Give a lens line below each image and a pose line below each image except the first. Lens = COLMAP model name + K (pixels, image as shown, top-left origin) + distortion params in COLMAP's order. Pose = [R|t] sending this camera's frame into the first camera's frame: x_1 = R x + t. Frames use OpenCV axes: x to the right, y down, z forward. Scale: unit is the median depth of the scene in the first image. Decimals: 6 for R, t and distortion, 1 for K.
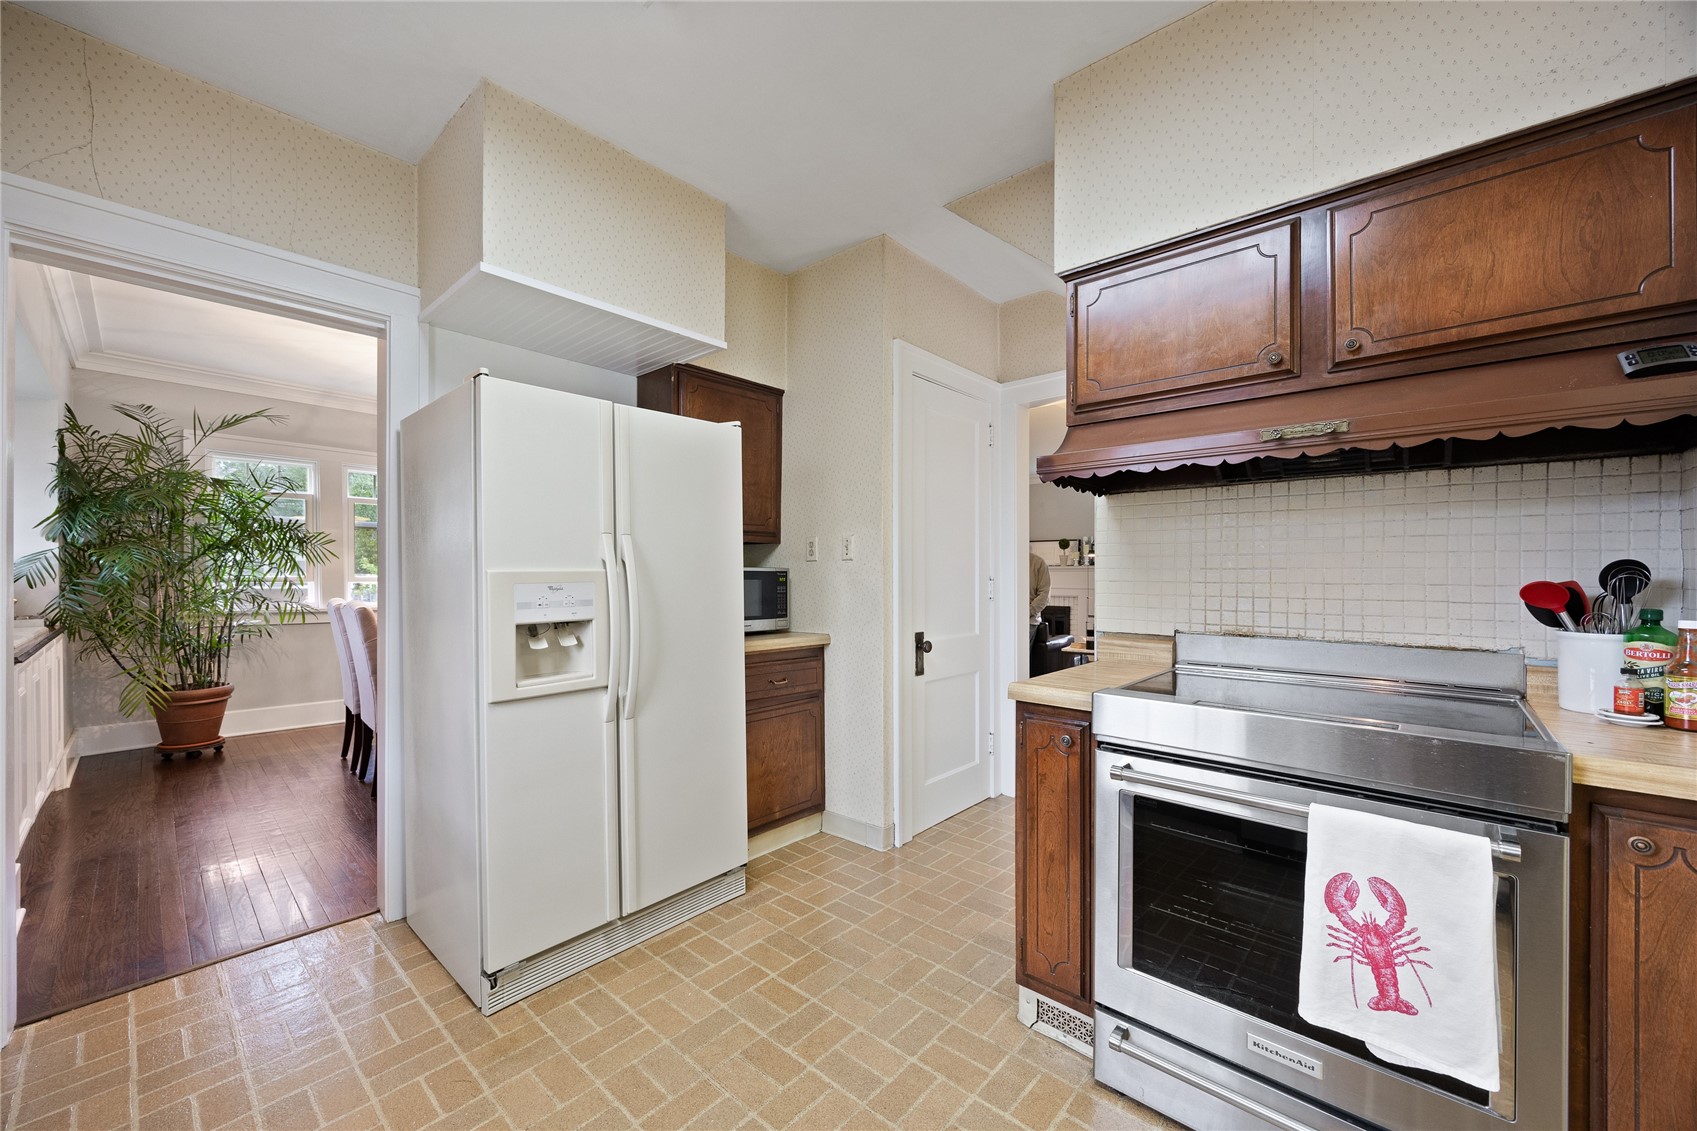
lens RADIAL K [[648.3, 0, 853.4], [0, 648.3, 567.8], [0, 0, 1]] dist [-0.002646, 0.000256]
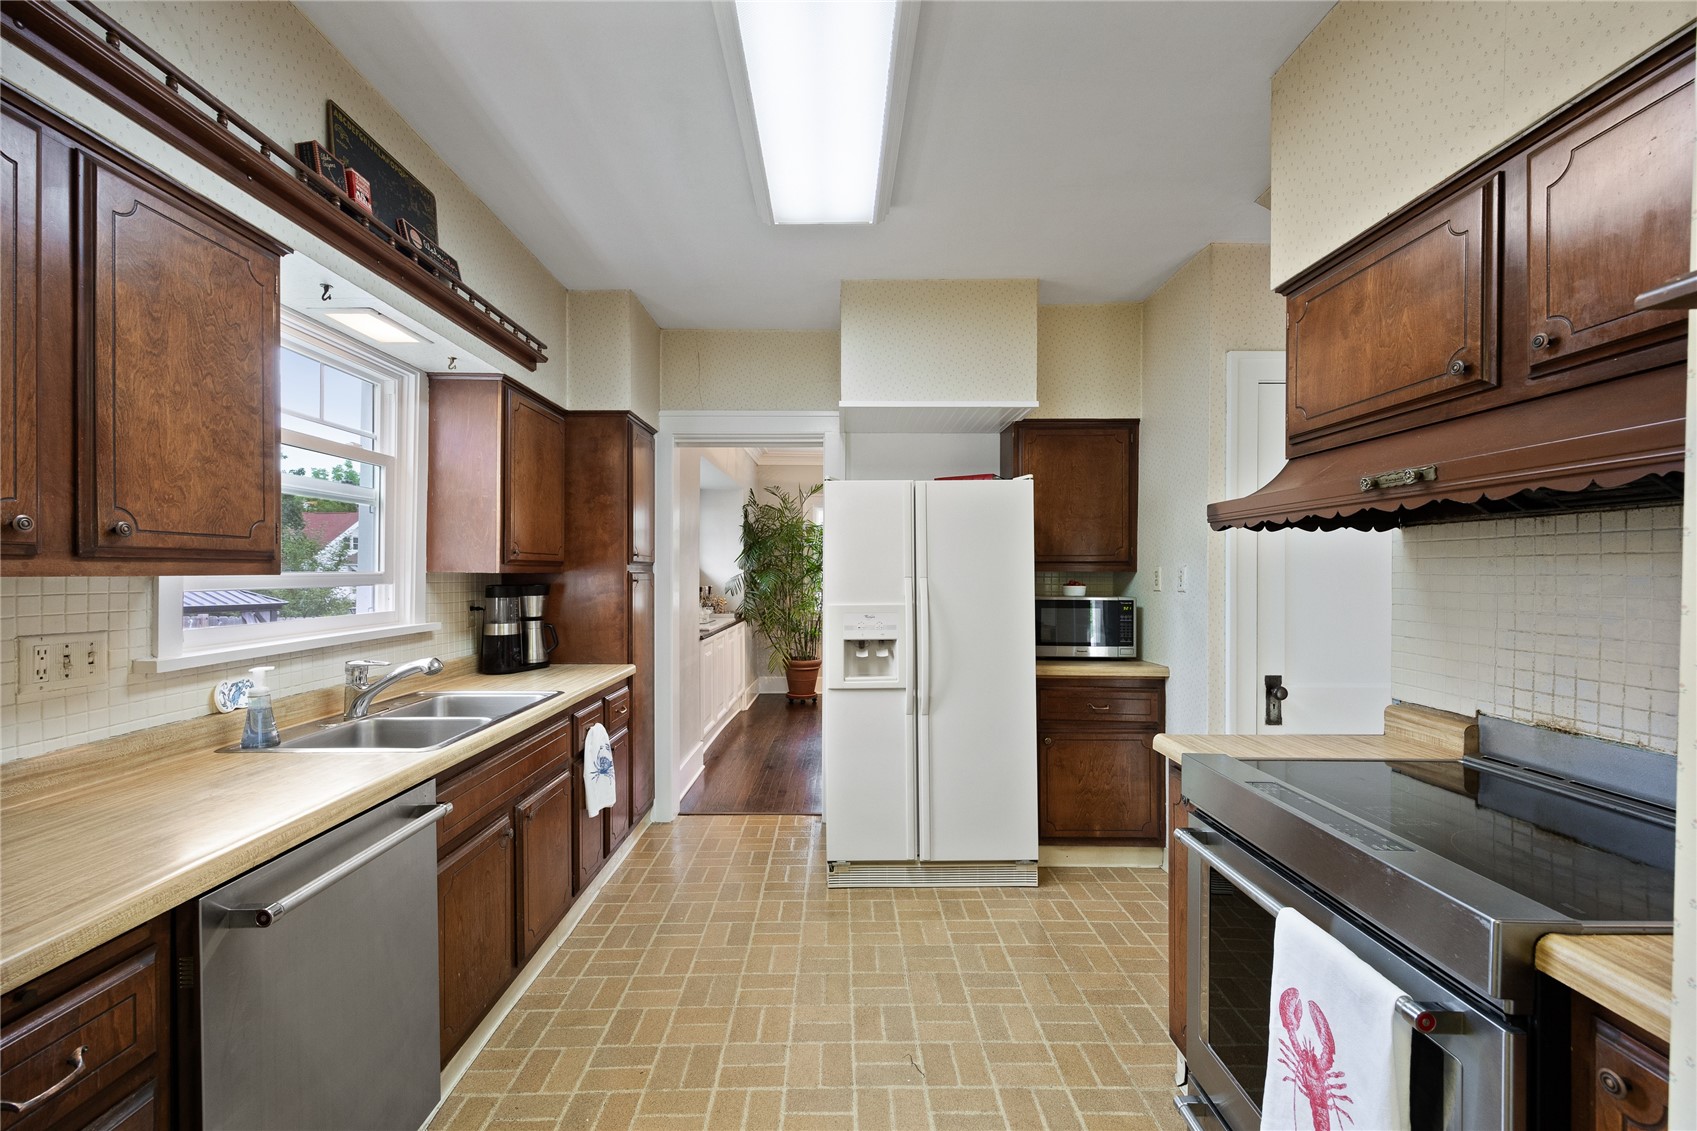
lens RADIAL K [[684.9, 0, 848.5], [0, 684.9, 565.5], [0, 0, 1]] dist [0.002857, 0.000053]
pose [[0.668561, -0.006661, -0.743627, 0.639007], [0.004365, 0.999978, -0.005032, -0.073551], [0.743644, 0.000118, 0.668576, -0.069218]]
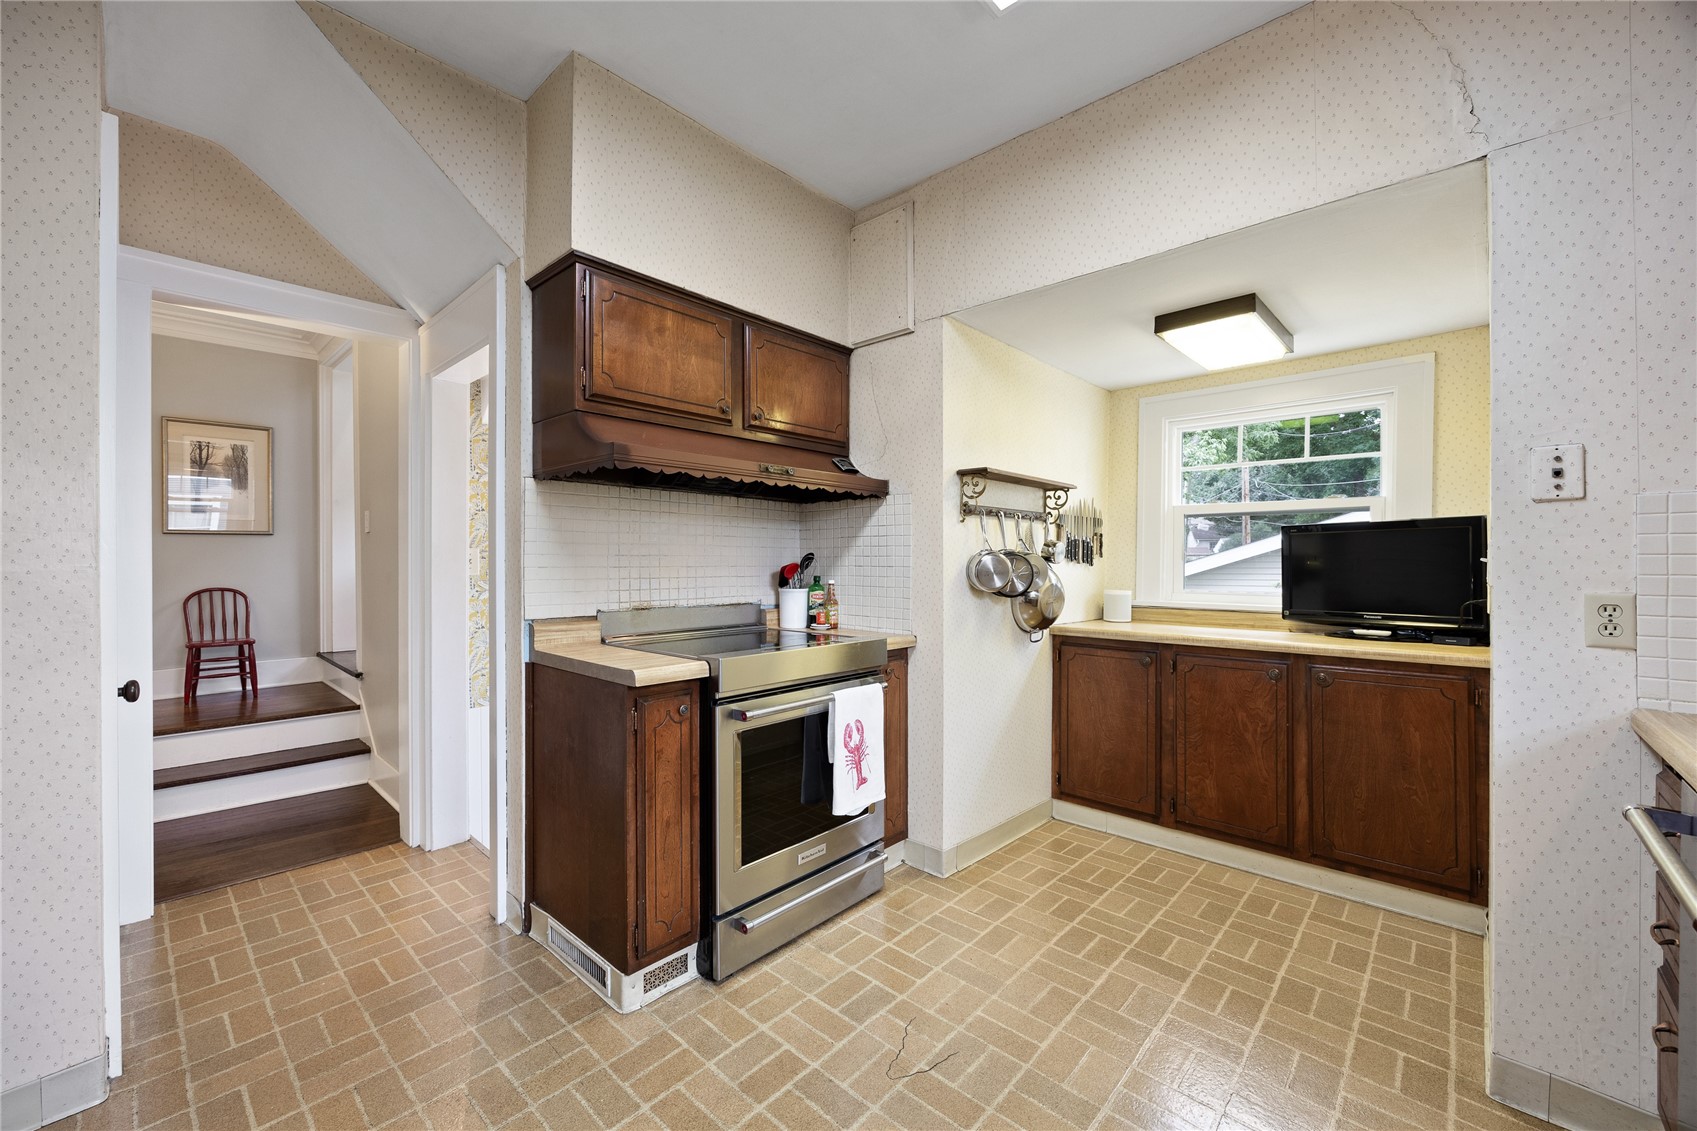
lens RADIAL K [[669.3, 0, 823.1], [0, 669.3, 552.8], [0, 0, 1]] dist [0.003196, 0.000107]
pose [[0.042002, 0.009689, 0.999071, -0.681117], [-0.009256, 0.999914, -0.009308, 0.004683], [-0.999075, -0.008857, 0.042089, 0.598278]]
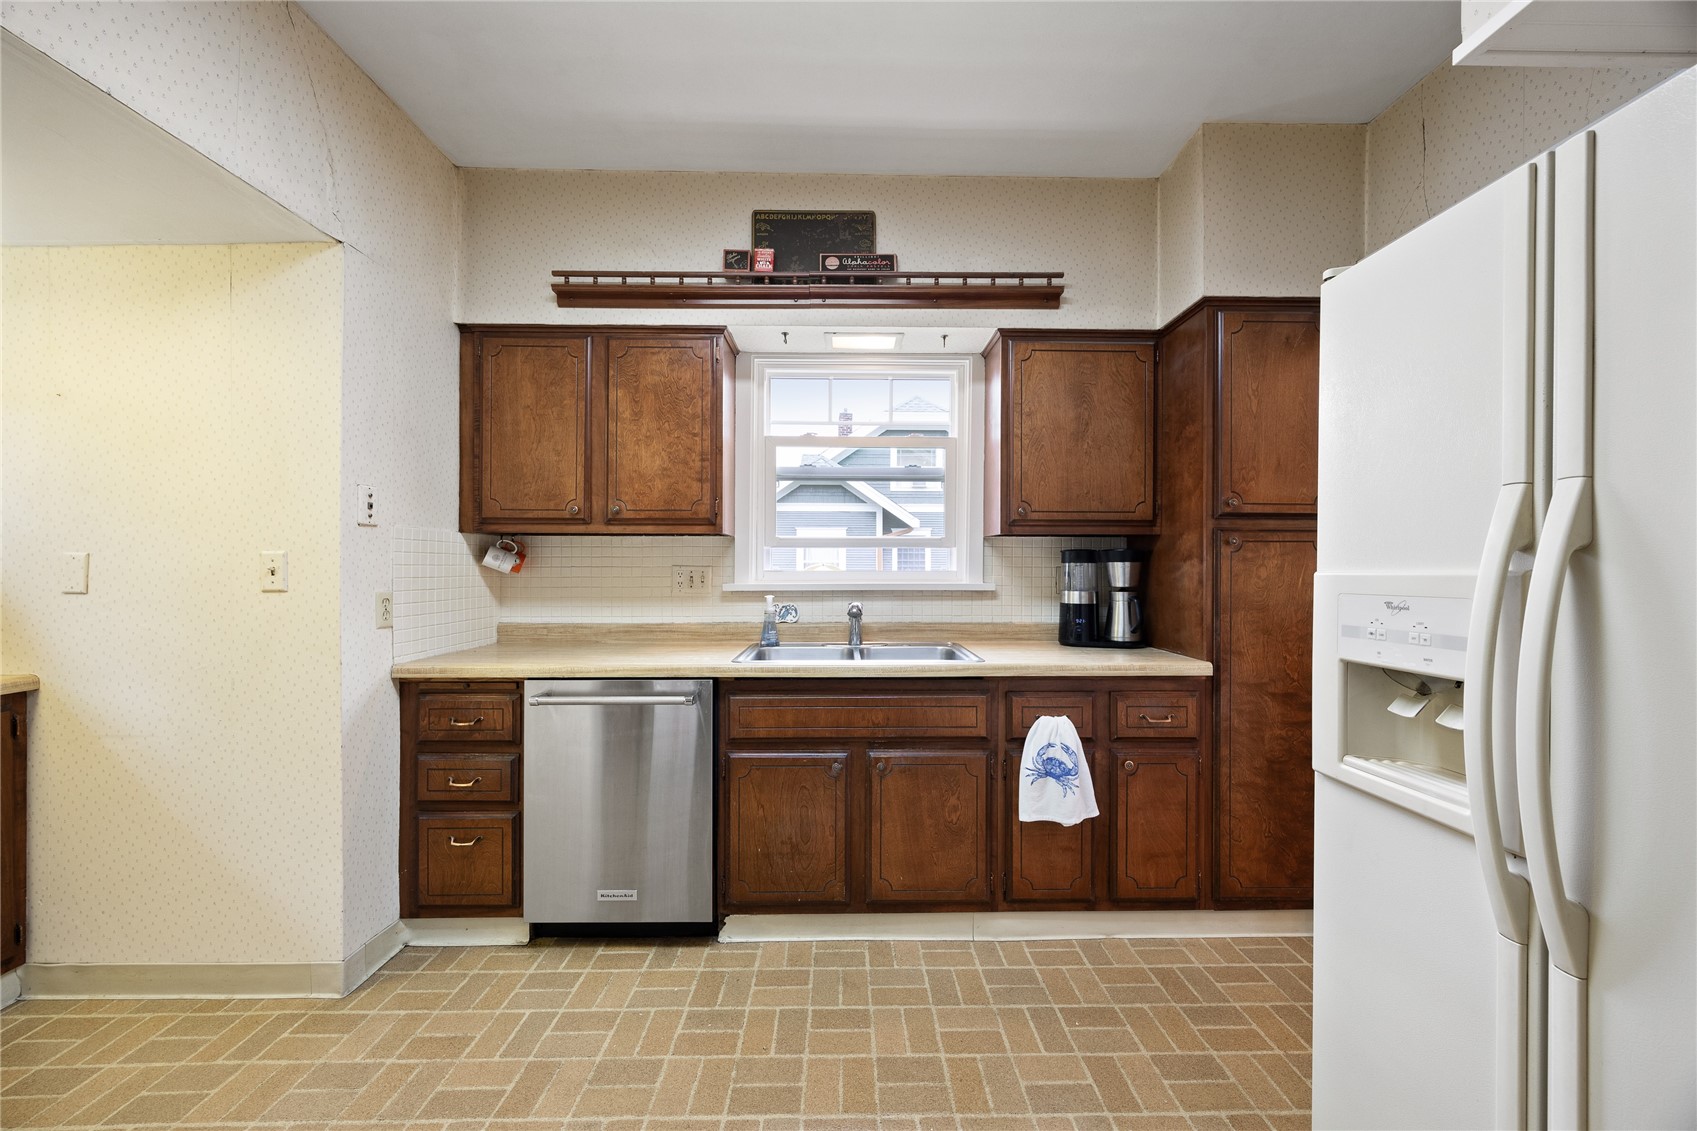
lens RADIAL K [[654.7, 0, 853.2], [0, 654.7, 562.6], [0, 0, 1]] dist [0.001717, 0.000119]
pose [[-0.739295, -0.007083, -0.673344, 0.229898], [0.001077, 0.999931, -0.011701, 0.001303], [0.673380, -0.009375, -0.739237, 1.061727]]
